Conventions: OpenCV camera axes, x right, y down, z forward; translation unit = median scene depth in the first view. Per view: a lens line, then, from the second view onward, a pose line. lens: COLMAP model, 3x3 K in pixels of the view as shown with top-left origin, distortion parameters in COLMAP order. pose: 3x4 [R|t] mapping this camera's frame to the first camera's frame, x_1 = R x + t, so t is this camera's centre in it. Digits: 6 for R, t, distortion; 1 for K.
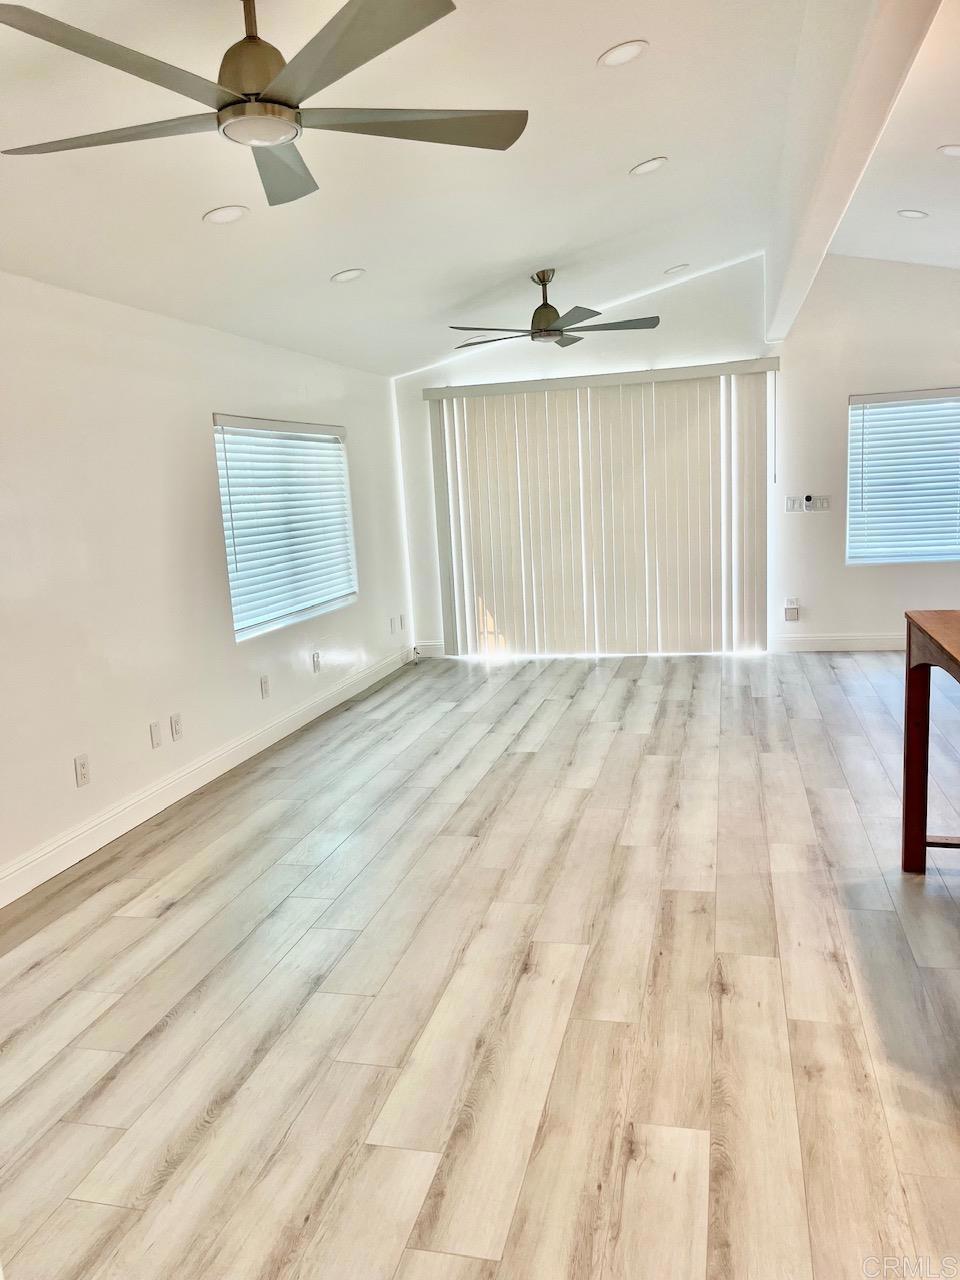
lens RADIAL K [[971.2, 0, 478.0], [0, 971.2, 641.7], [0, 0, 1]] dist [-0.001703, -0.015181]
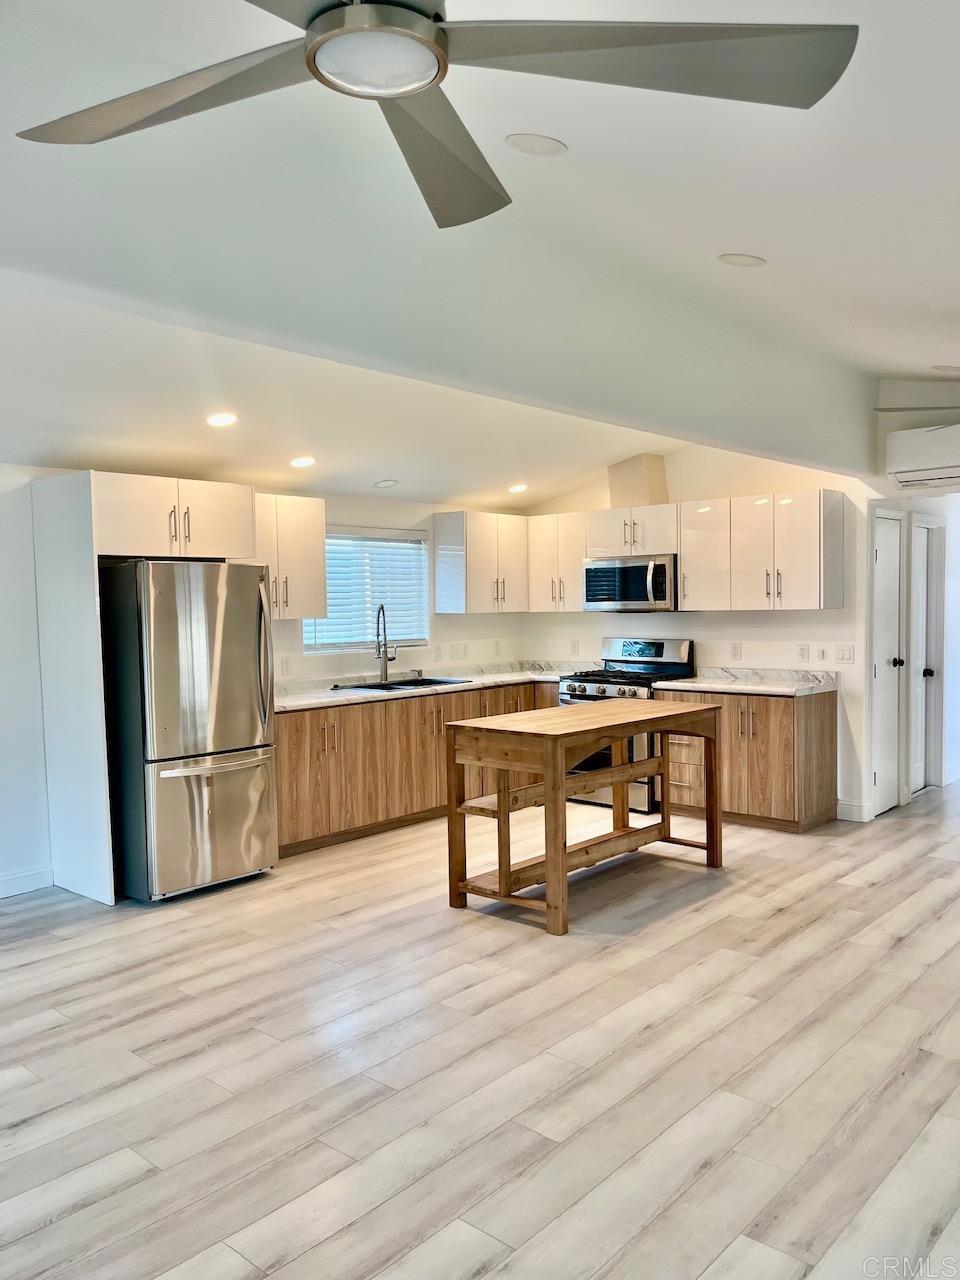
lens RADIAL K [[971.2, 0, 479.5], [0, 971.2, 642.7], [0, 0, 1]] dist [-0.001703, -0.015181]
pose [[-0.882676, 0.060567, 0.466063, -0.075903], [0.149806, 0.976194, 0.156855, -0.322341], [-0.445468, 0.208271, -0.870736, 1.863578]]
